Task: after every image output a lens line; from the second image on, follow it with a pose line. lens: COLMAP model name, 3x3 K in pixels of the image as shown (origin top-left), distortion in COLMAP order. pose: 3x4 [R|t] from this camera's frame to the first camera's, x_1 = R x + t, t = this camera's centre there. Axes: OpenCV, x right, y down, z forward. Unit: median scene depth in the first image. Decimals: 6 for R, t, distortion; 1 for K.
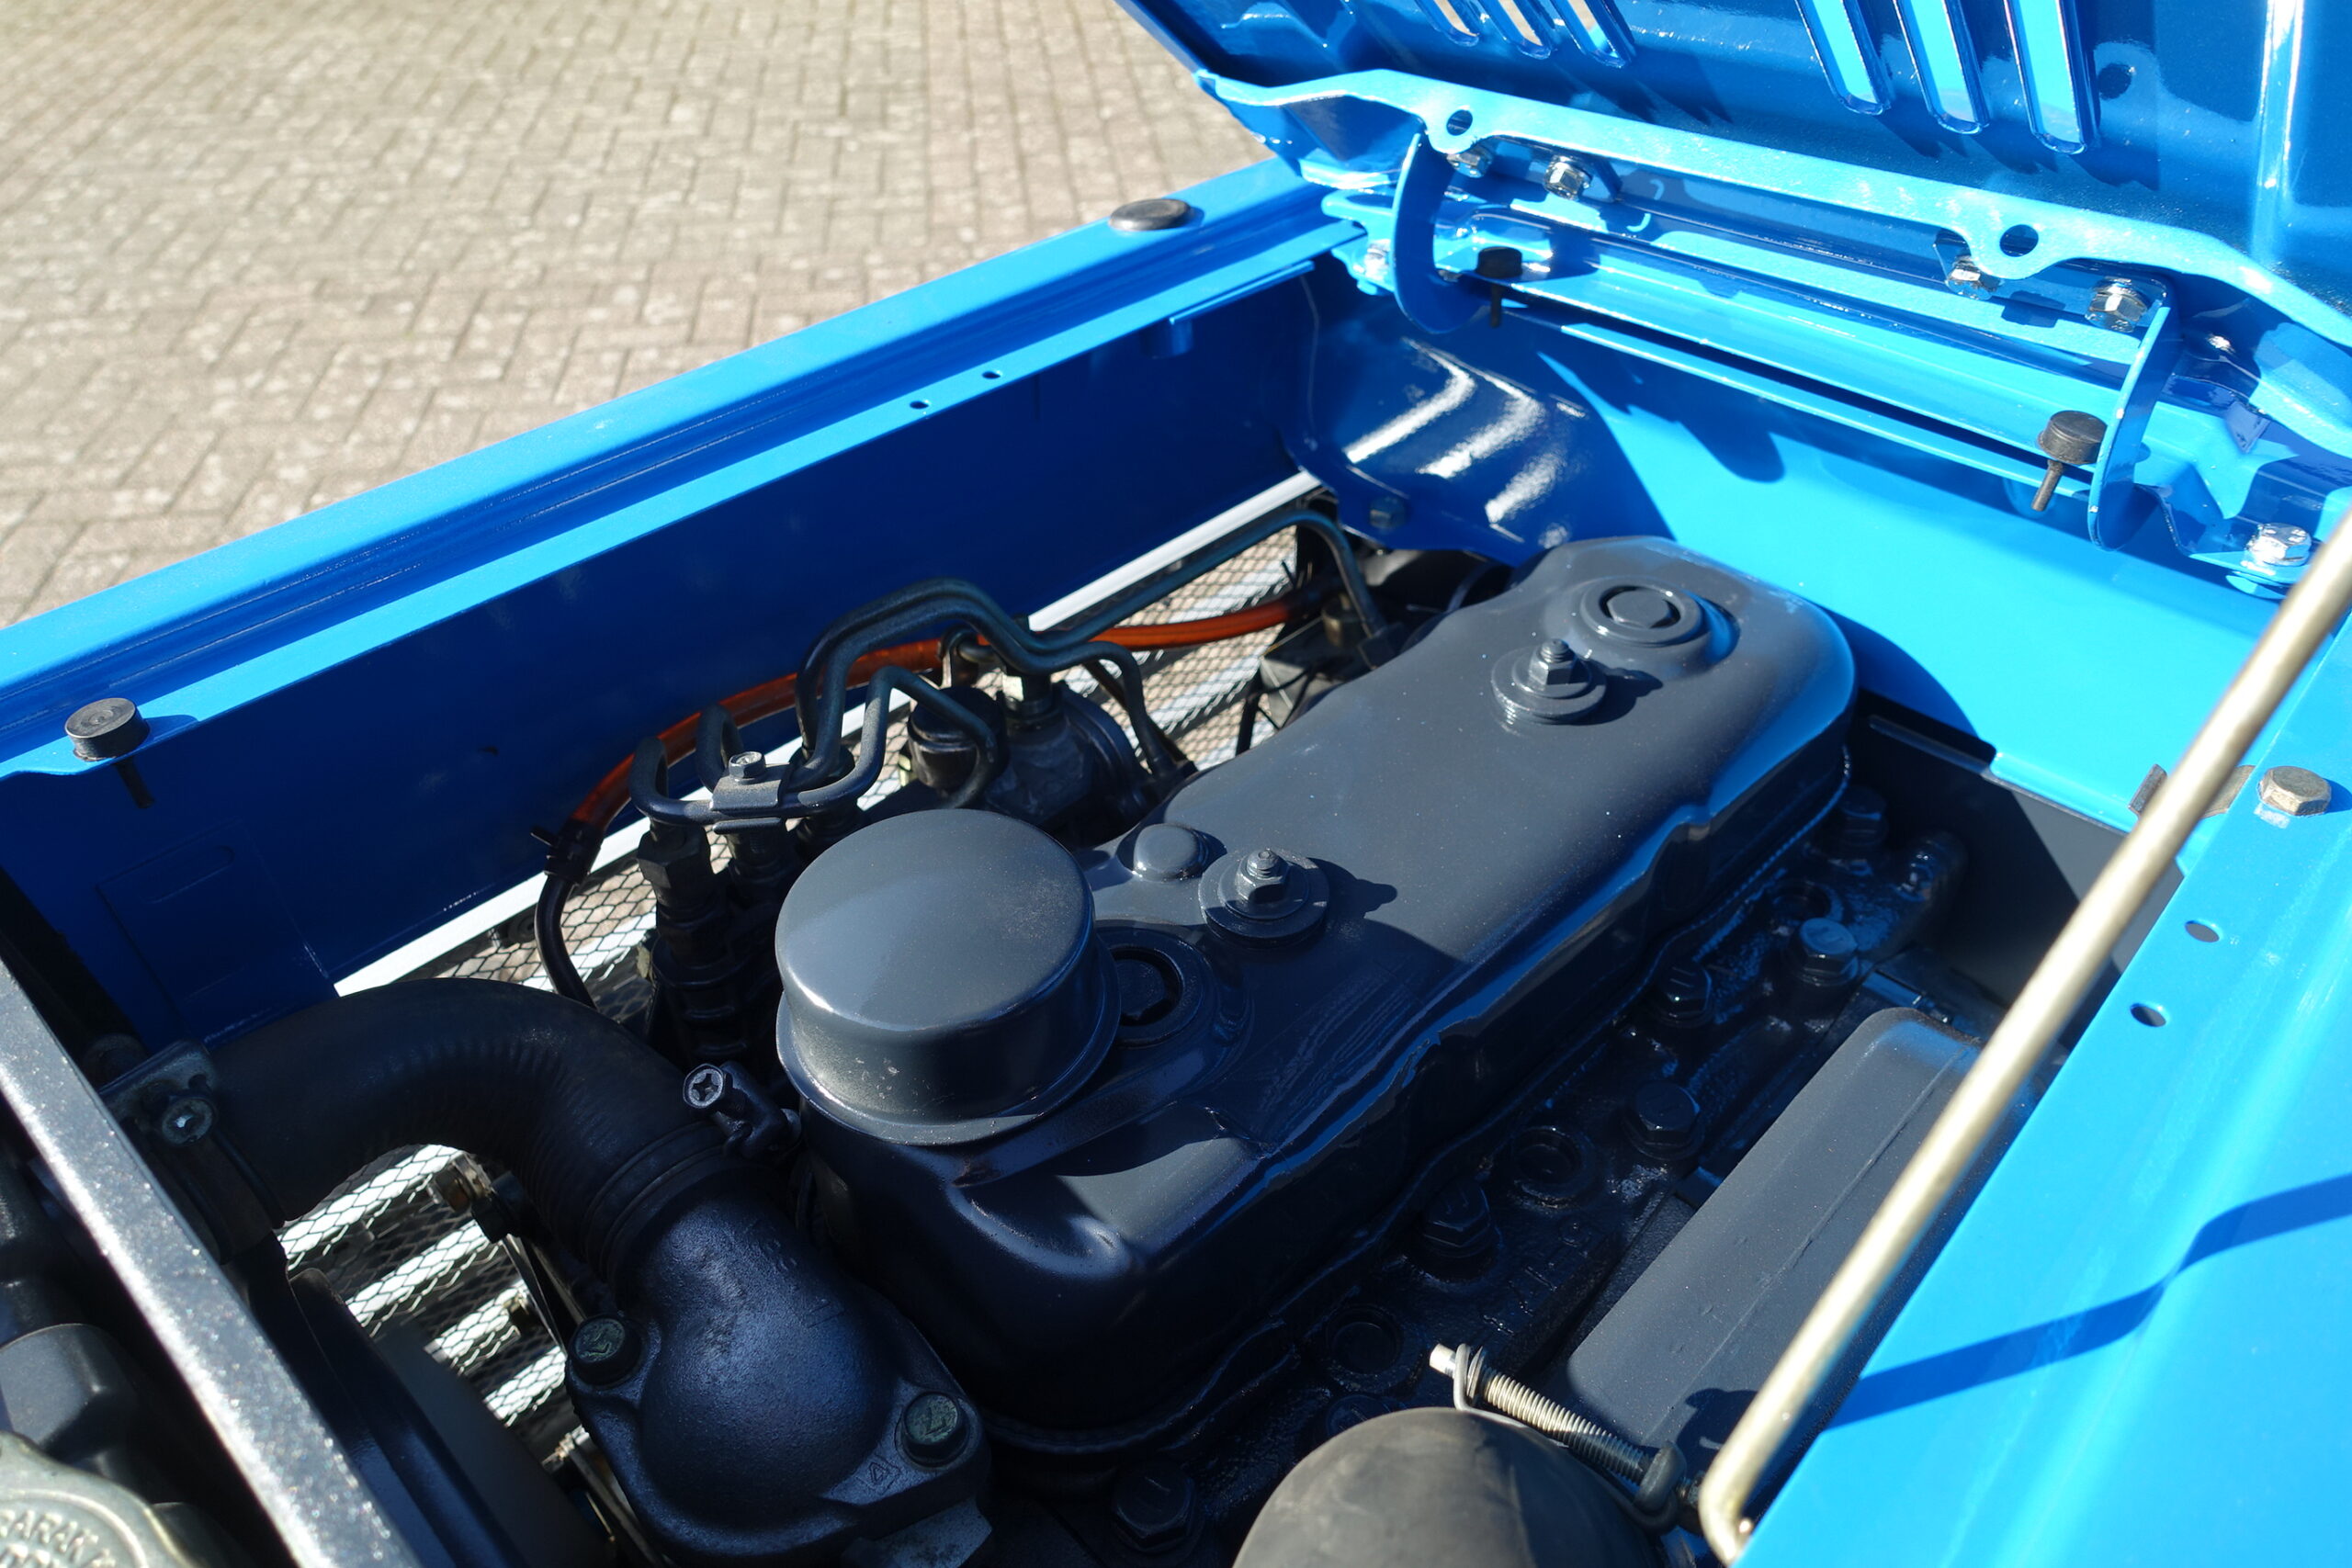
lens RADIAL K [[1613.2, 0, 1171.2], [0, 1613.2, 768.0], [0, 0, 1]] dist [0.005305, -0.007269]
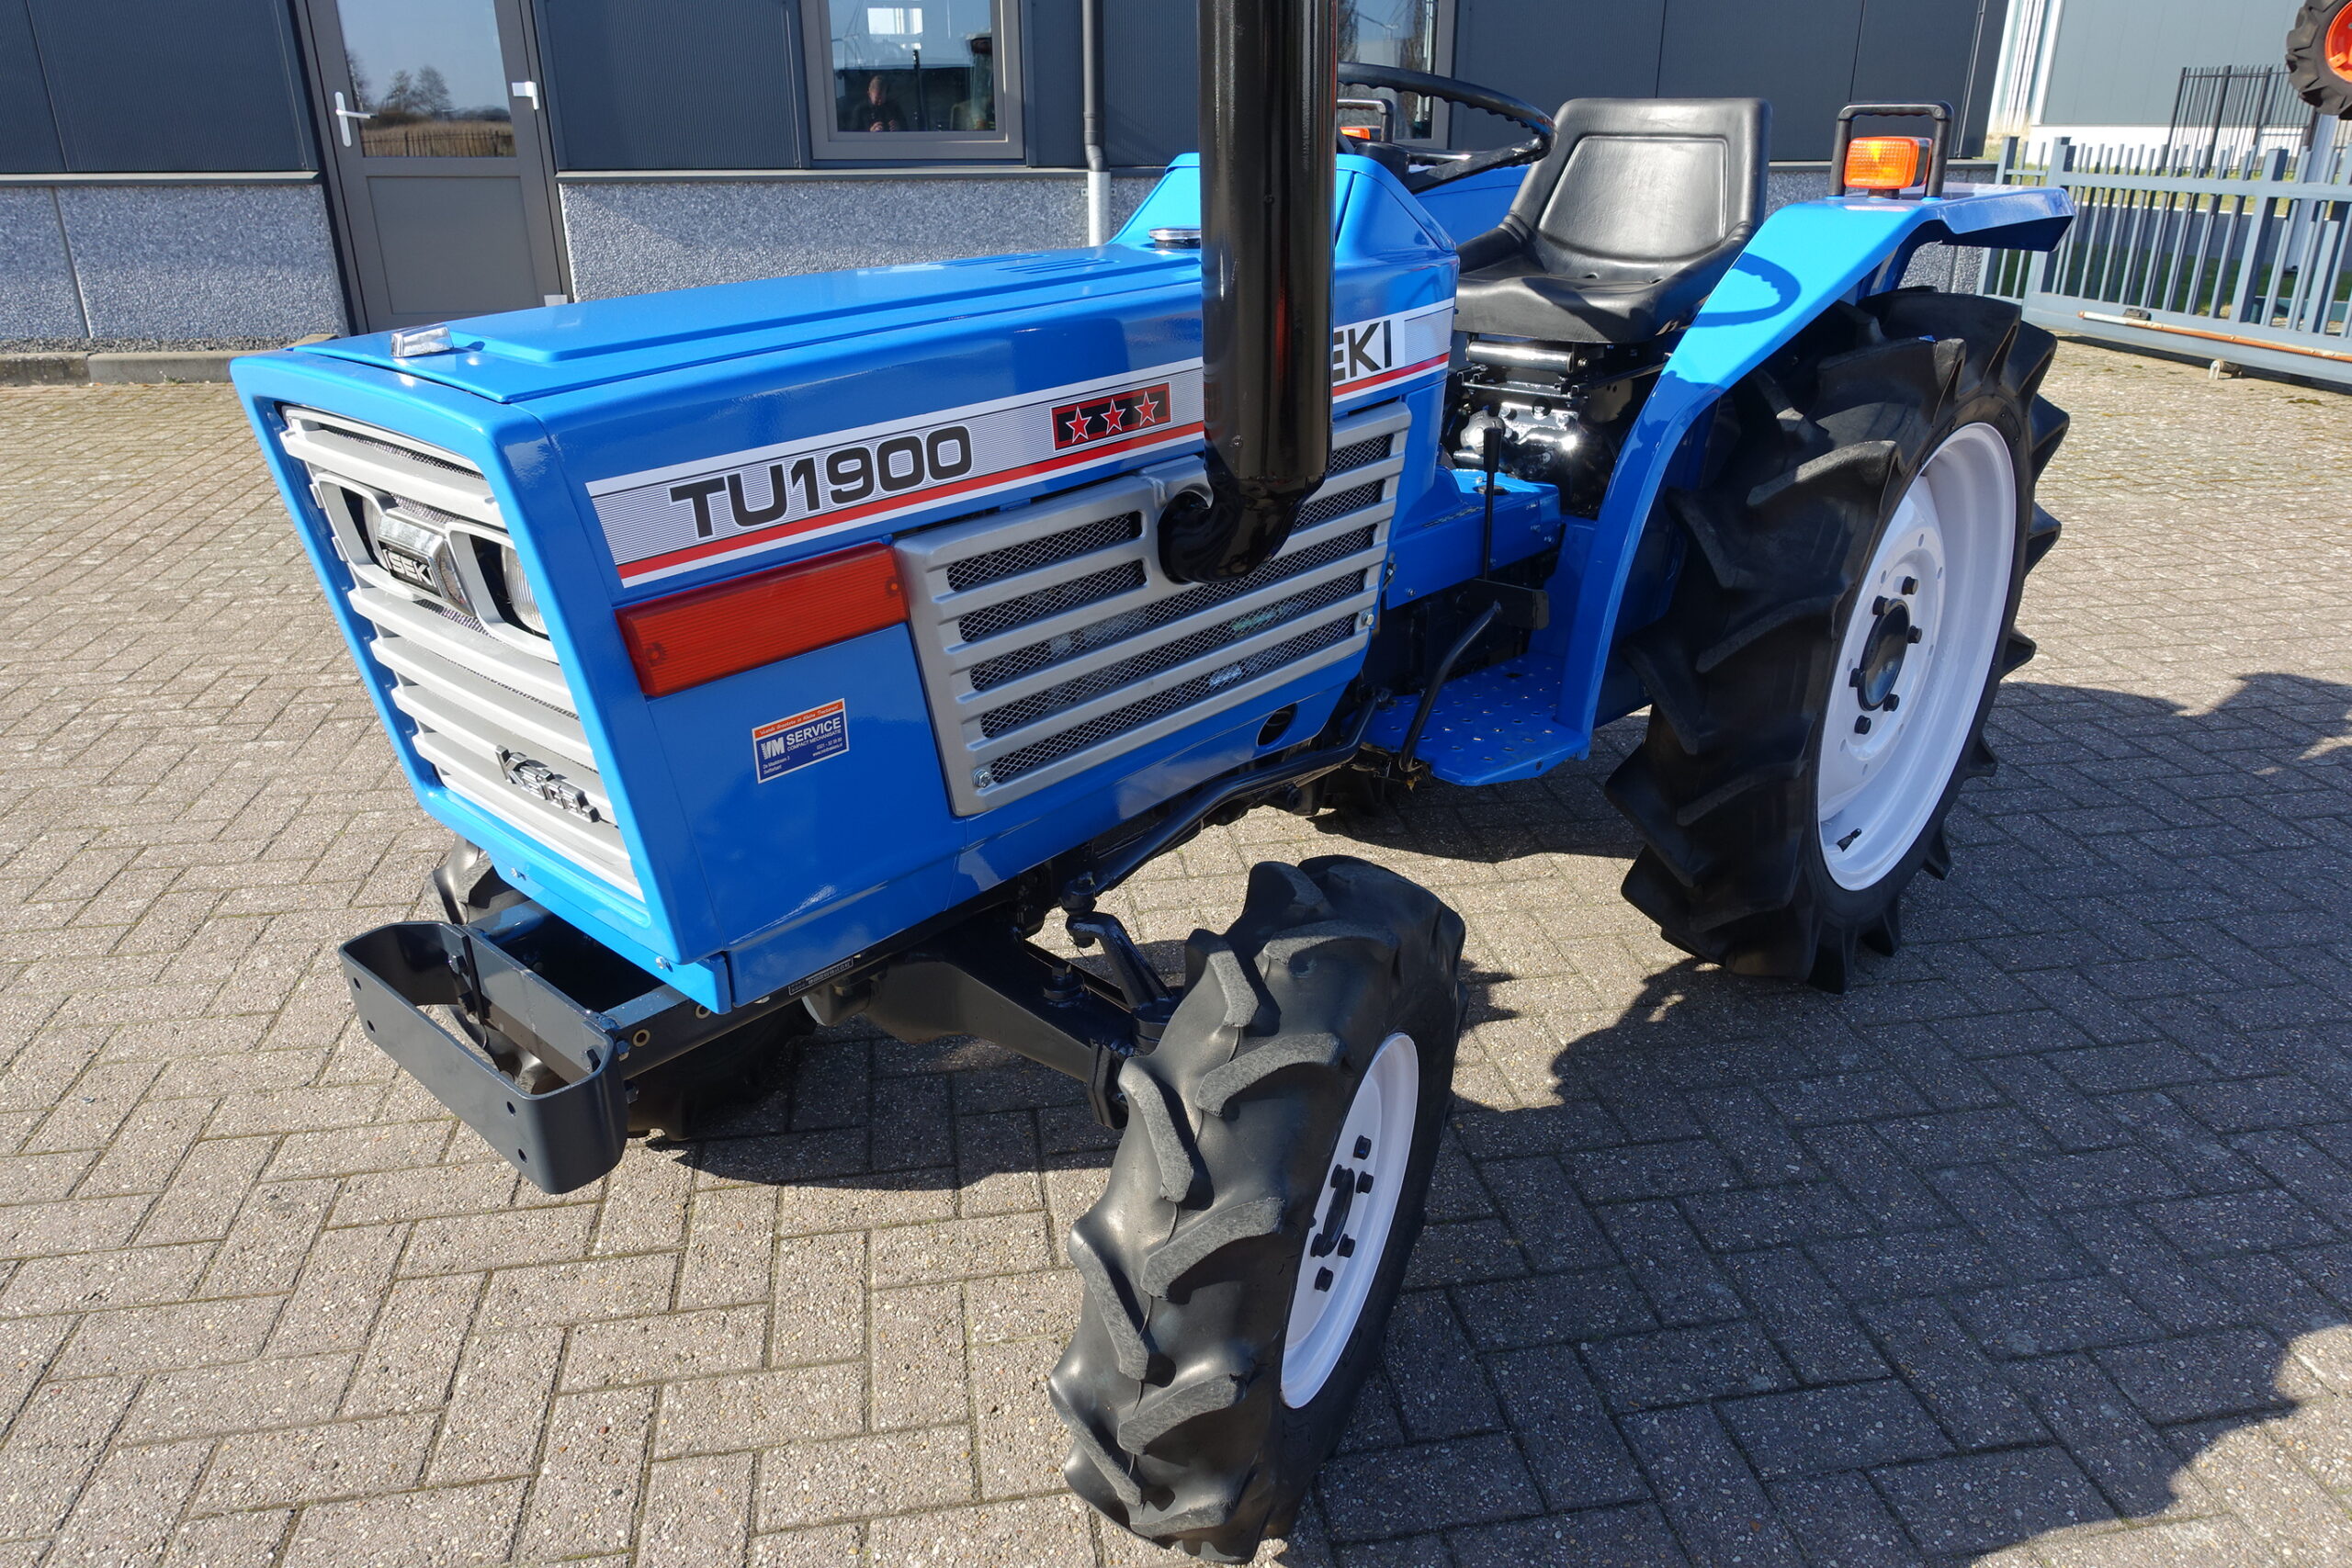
lens RADIAL K [[1613.2, 0, 1173.5], [0, 1613.2, 780.2], [0, 0, 1]] dist [0.005305, -0.007269]
pose [[0.999003, -0.002649, 0.044566, 0.037648], [0.015108, 0.959401, -0.281642, 0.240889], [-0.042010, 0.282034, 0.958484, -0.285424]]
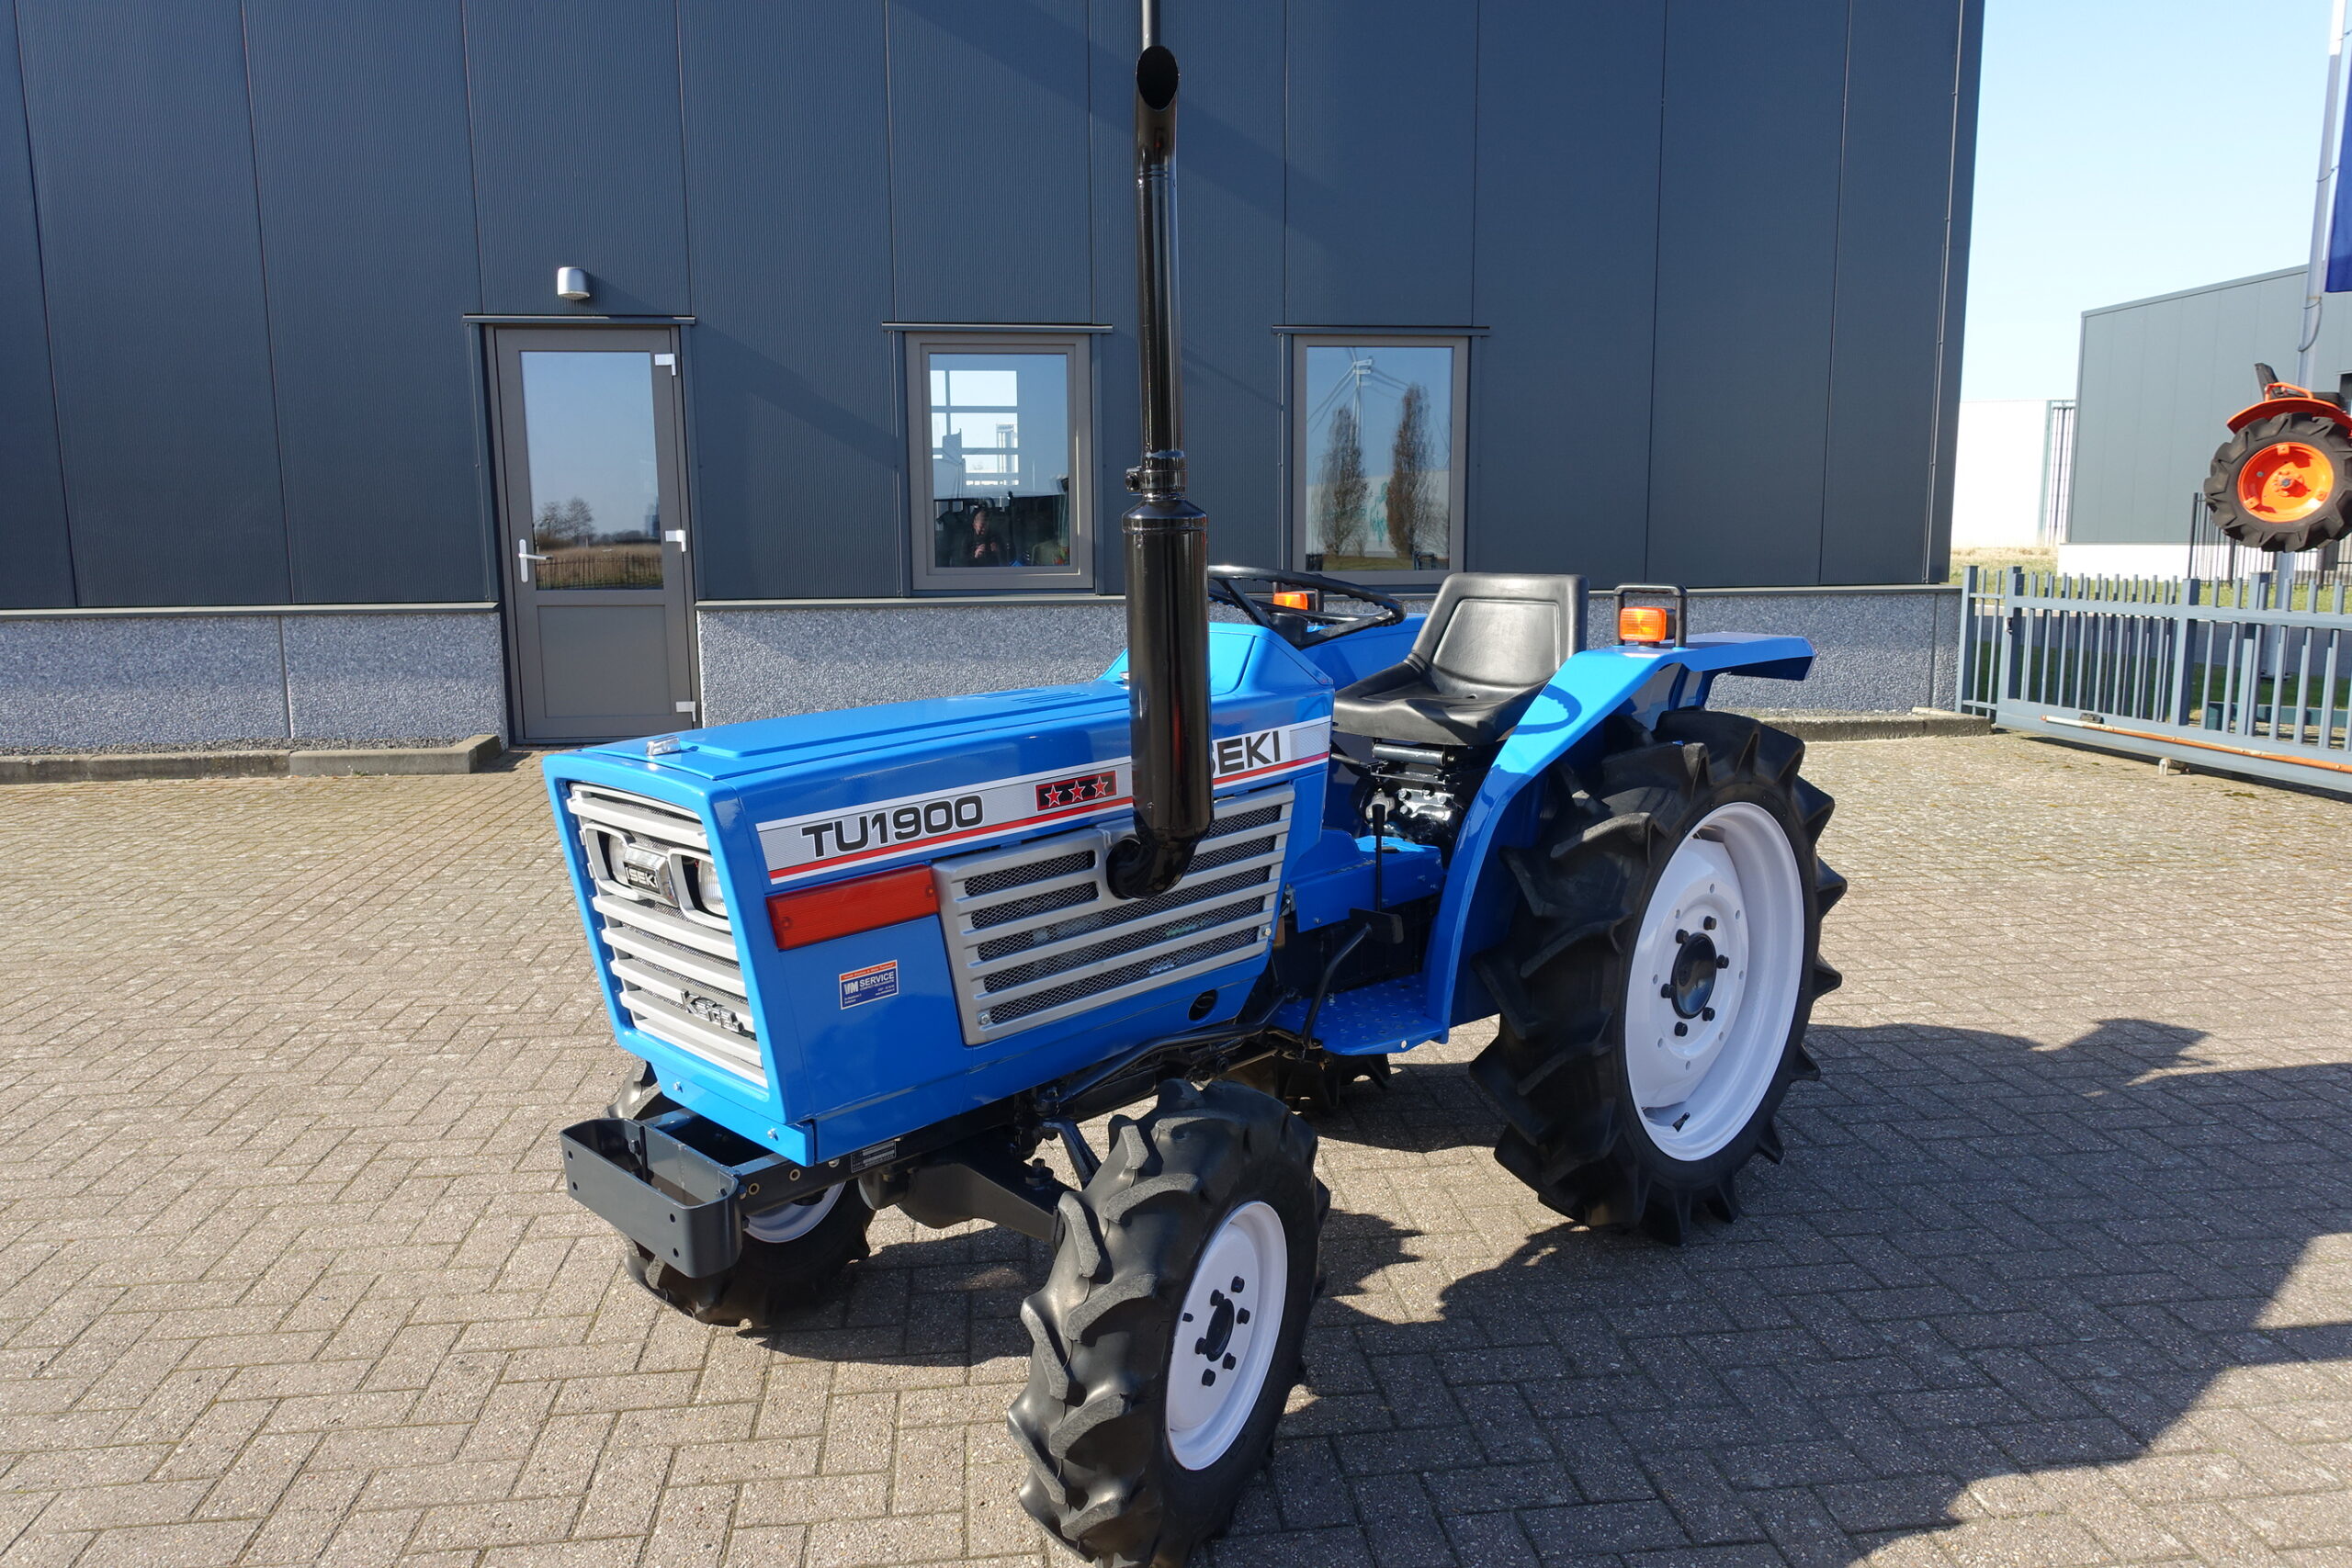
lens RADIAL K [[1613.2, 0, 1171.2], [0, 1613.2, 785.8], [0, 0, 1]] dist [0.005305, -0.007269]
pose [[0.999928, 0.009538, -0.007236, 0.078985], [-0.011876, 0.866453, -0.499117, 0.345946], [0.001509, 0.499167, 0.866504, -0.460925]]
